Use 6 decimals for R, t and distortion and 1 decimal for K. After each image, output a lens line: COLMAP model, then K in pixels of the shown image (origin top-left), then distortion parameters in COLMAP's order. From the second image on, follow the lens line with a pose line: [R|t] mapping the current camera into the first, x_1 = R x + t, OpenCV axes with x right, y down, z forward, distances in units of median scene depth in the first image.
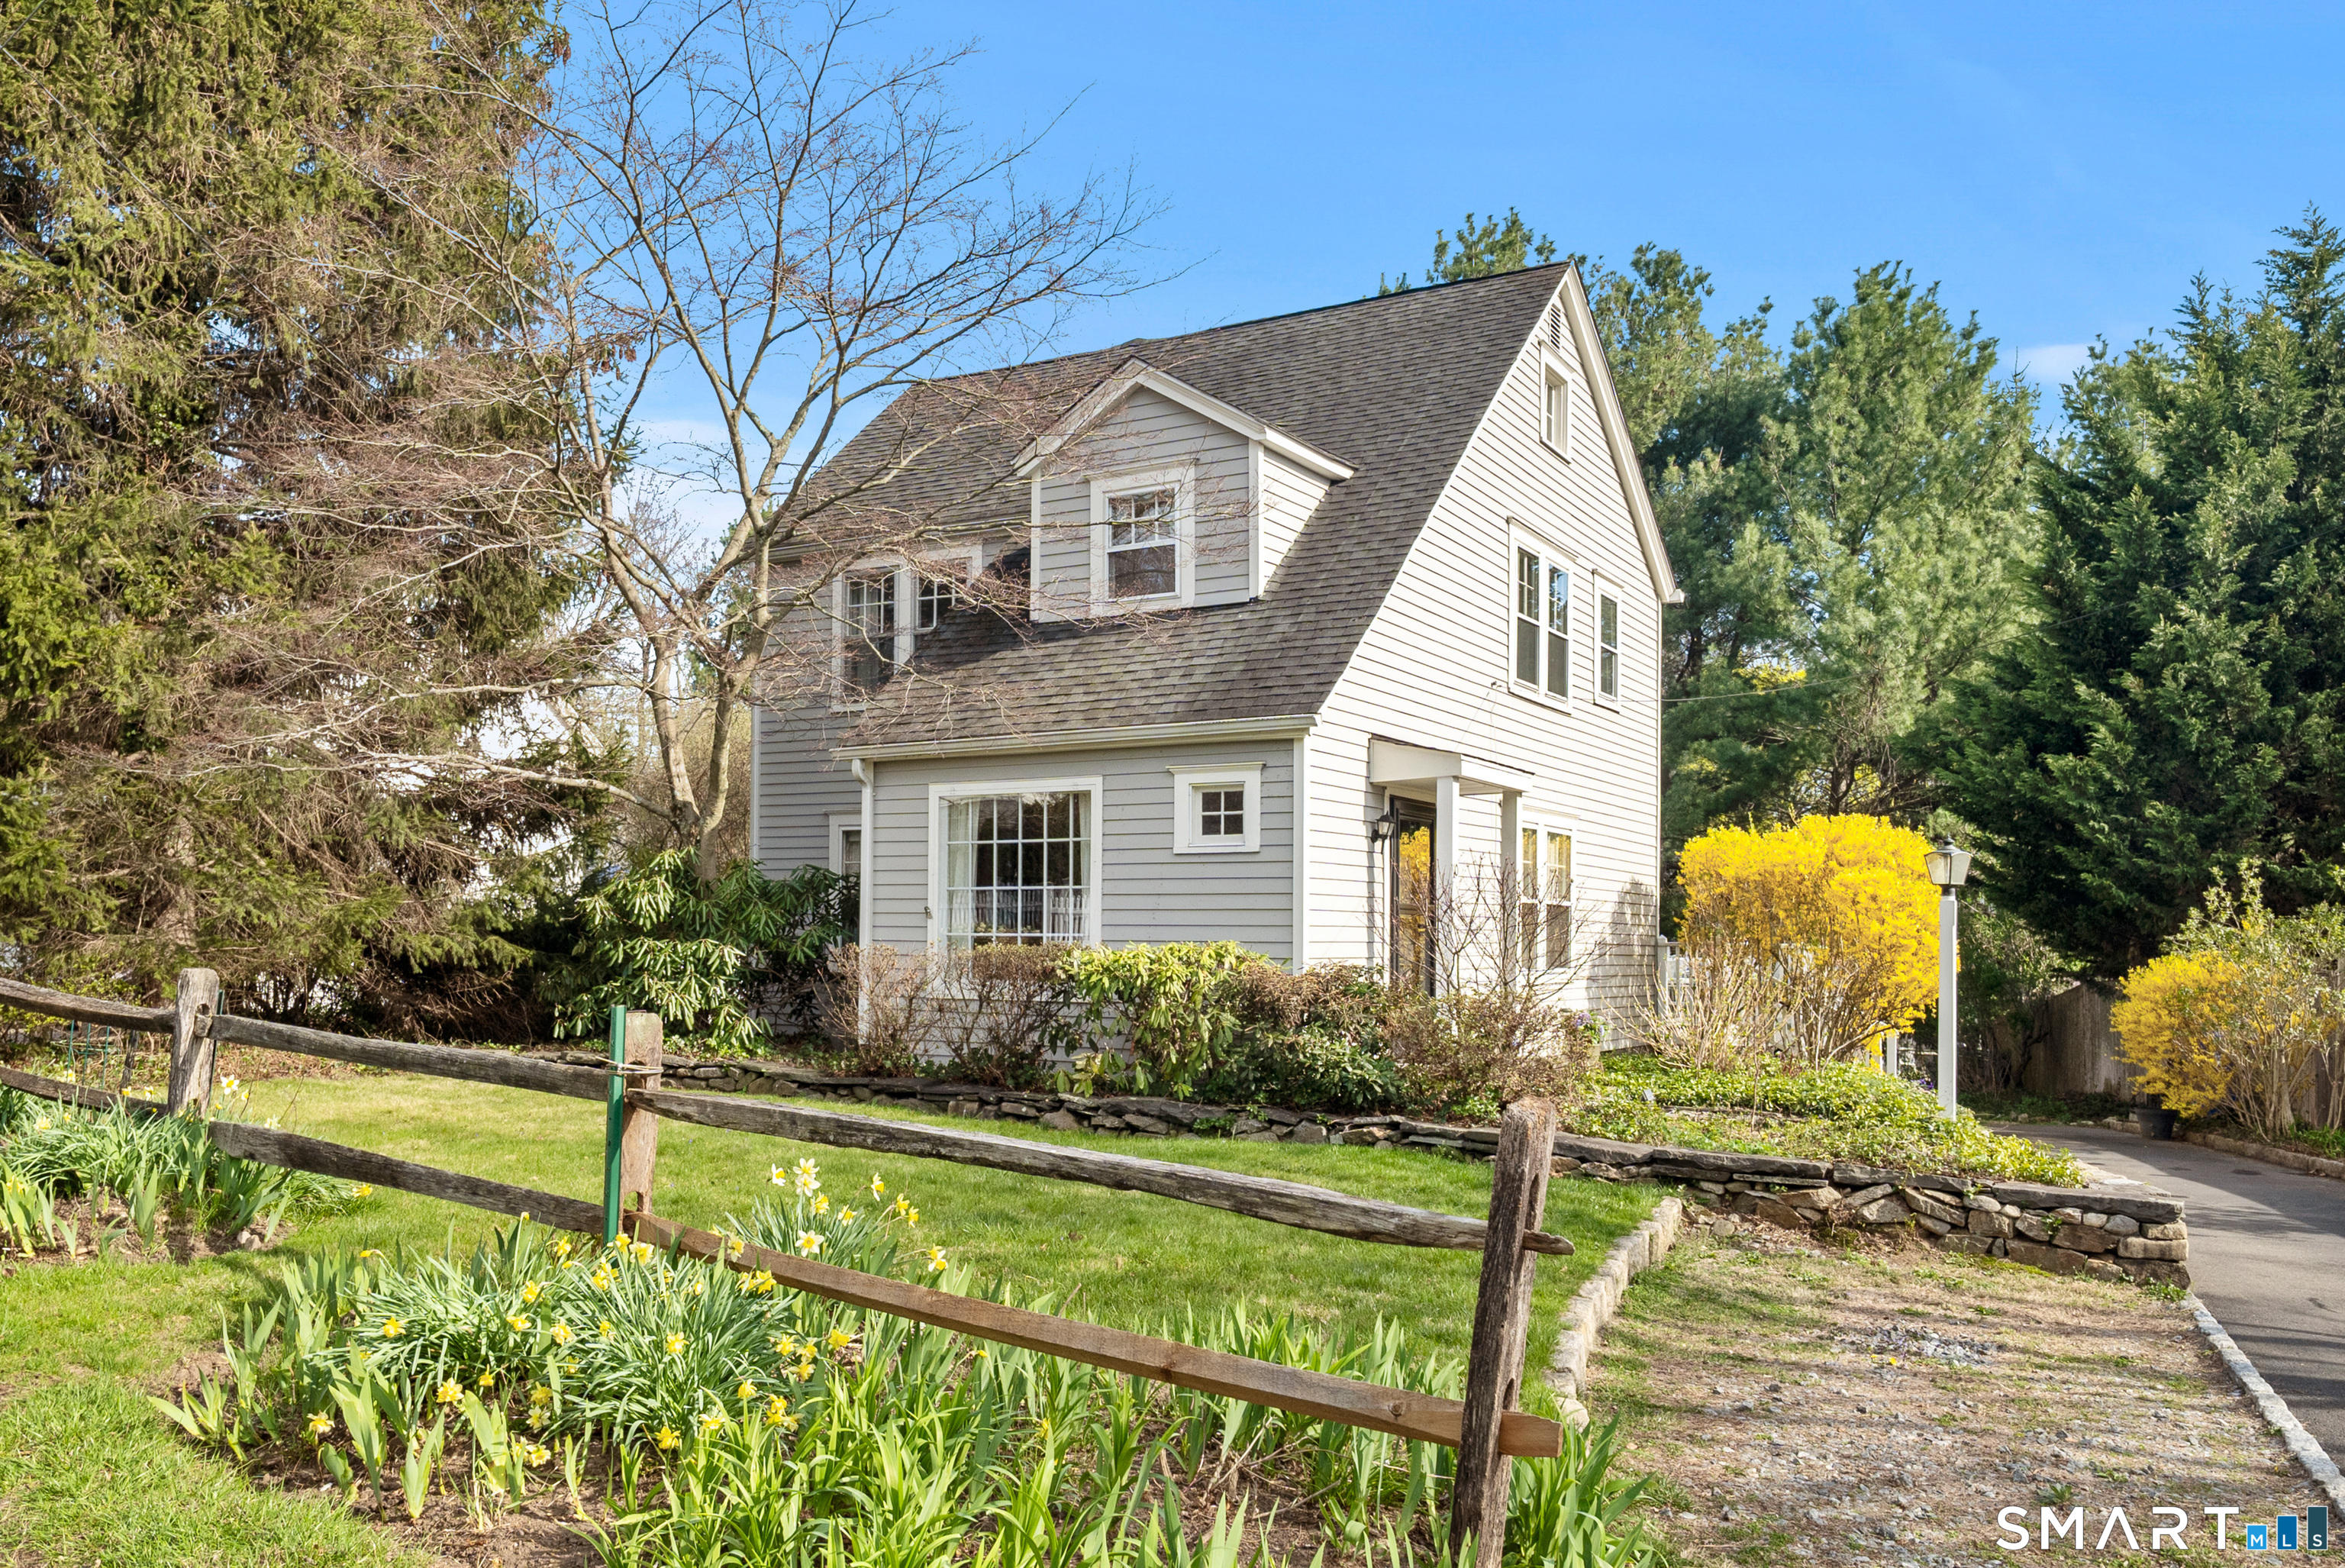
lens RADIAL K [[1801.2, 0, 1174.1], [0, 1801.2, 792.3], [0, 0, 1]] dist [0.027175, 0.009074]
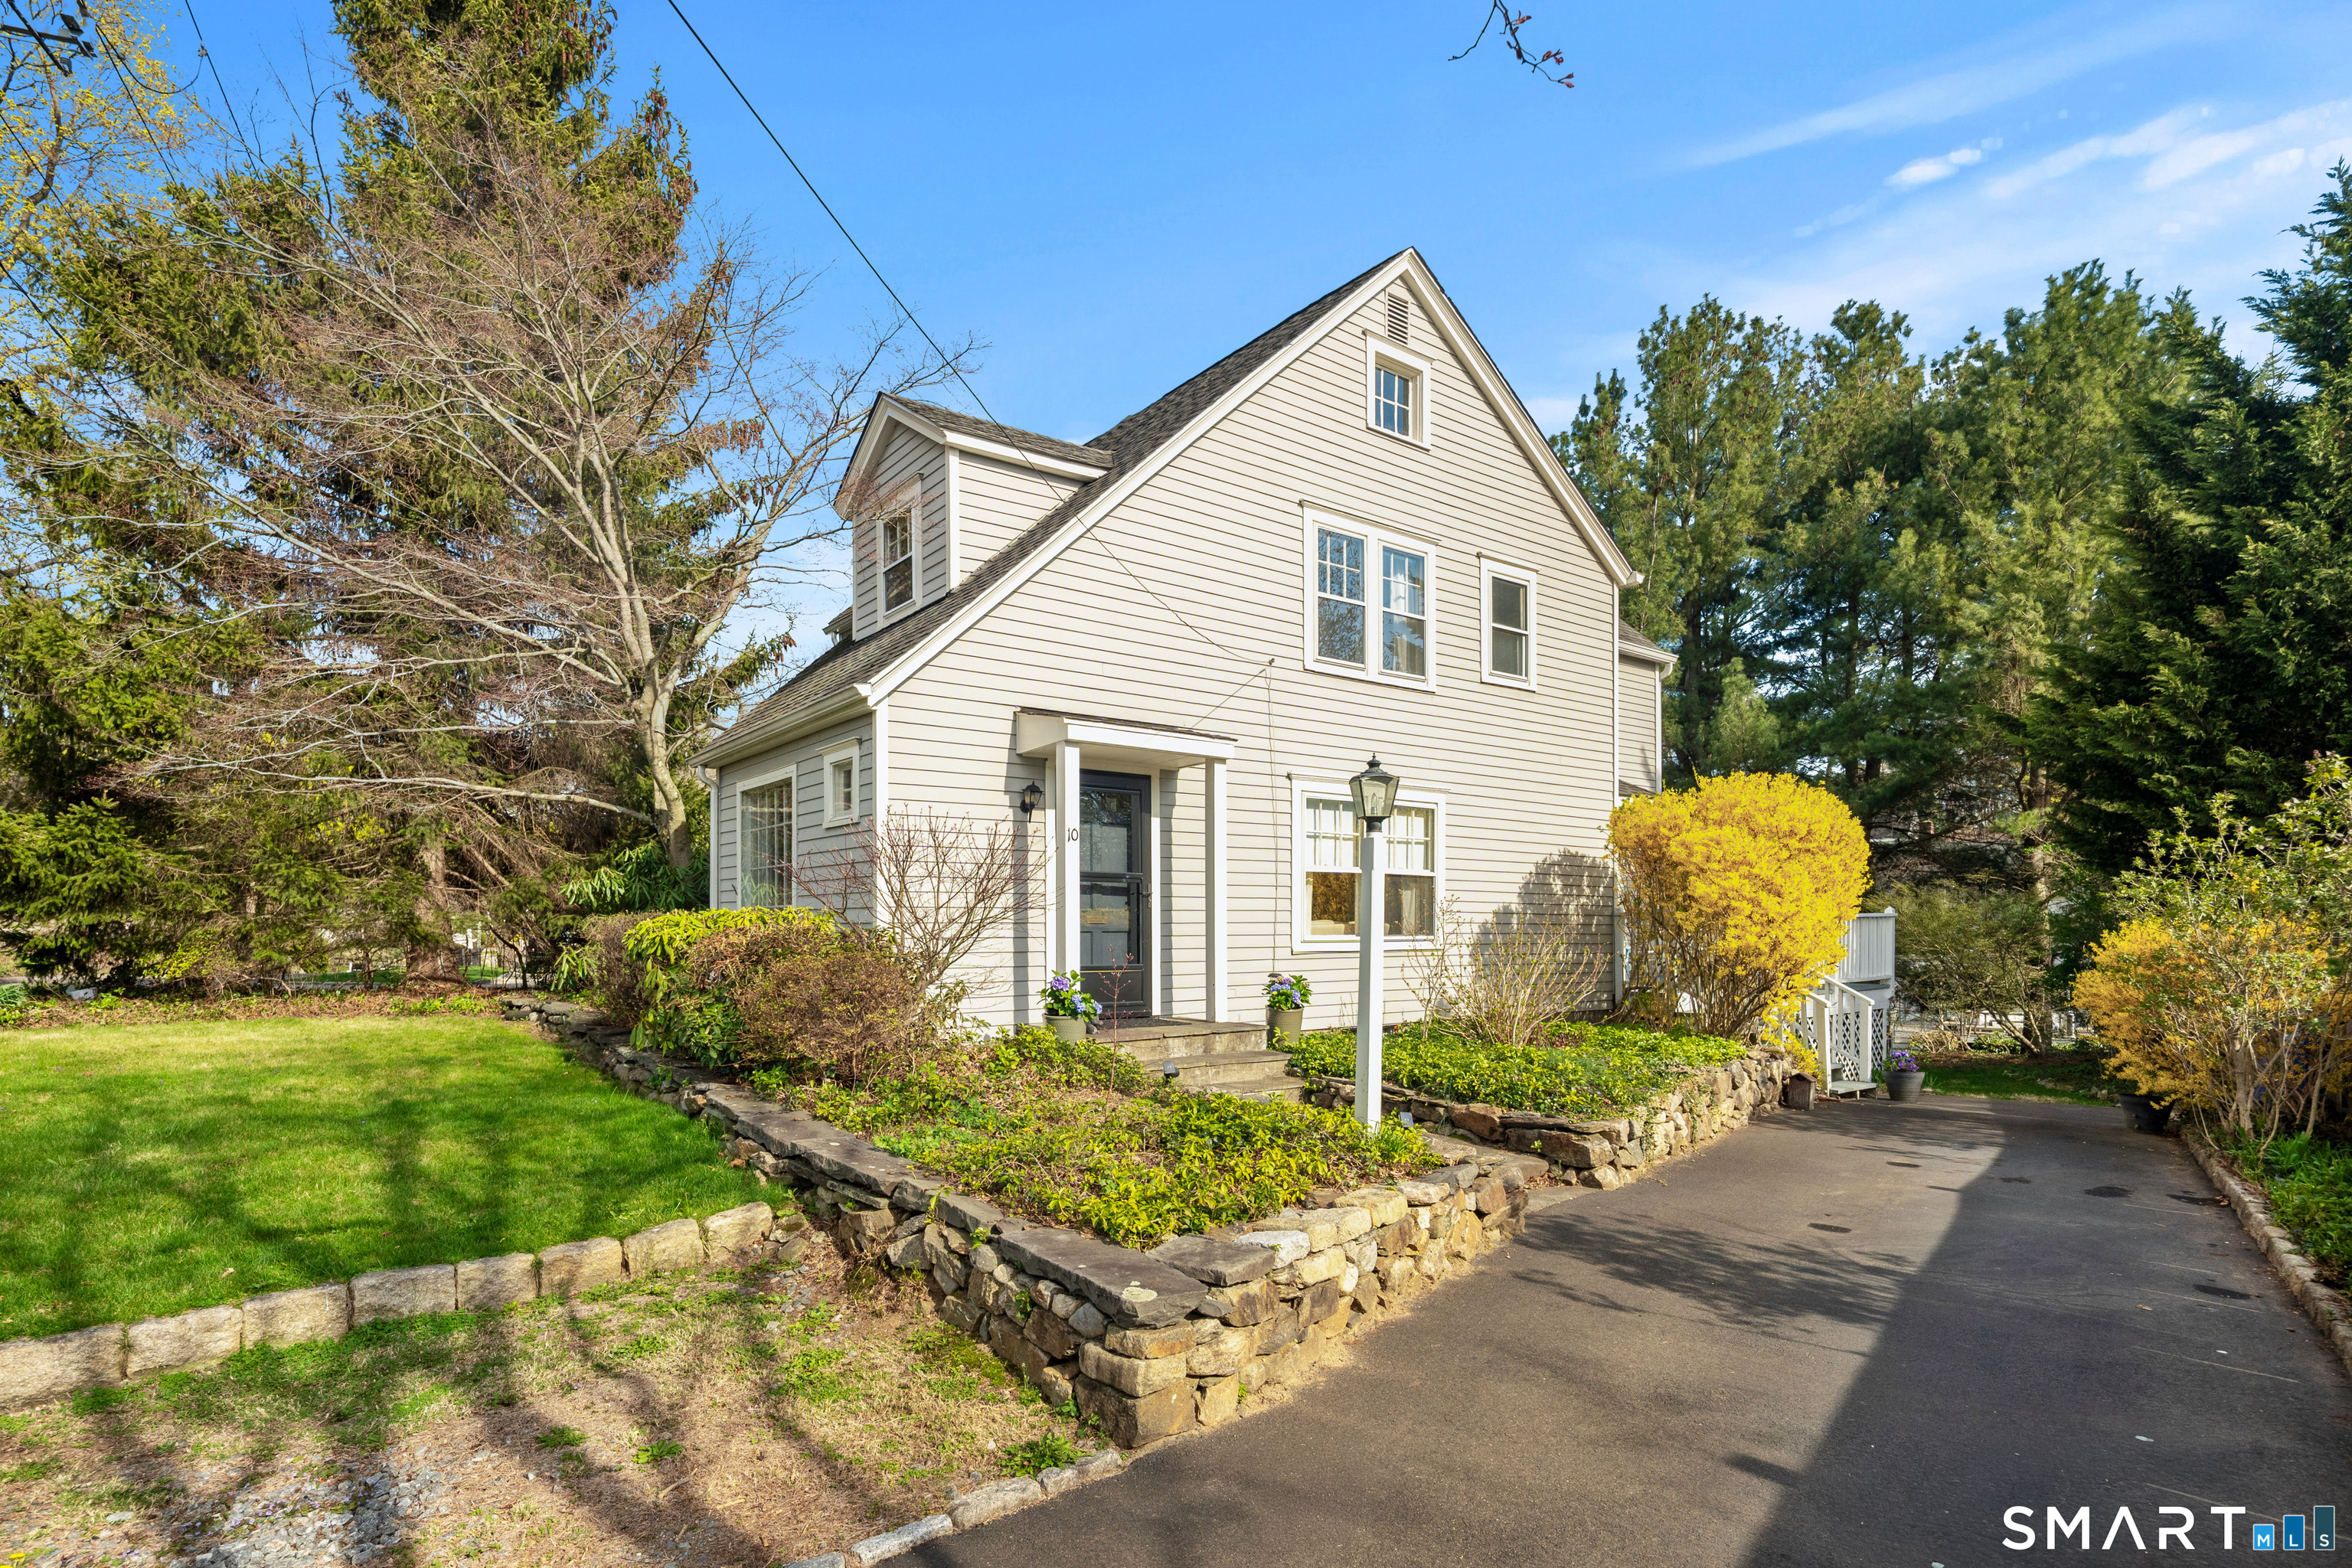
lens RADIAL K [[1158.7, 0, 1169.5], [0, 1158.7, 891.3], [0, 0, 1]] dist [0.002203, -0.000746]
pose [[0.916258, -0.018723, -0.400152, 0.304880], [0.040147, 0.998170, 0.045223, 0.031149], [0.398573, -0.057501, 0.915332, 0.279991]]
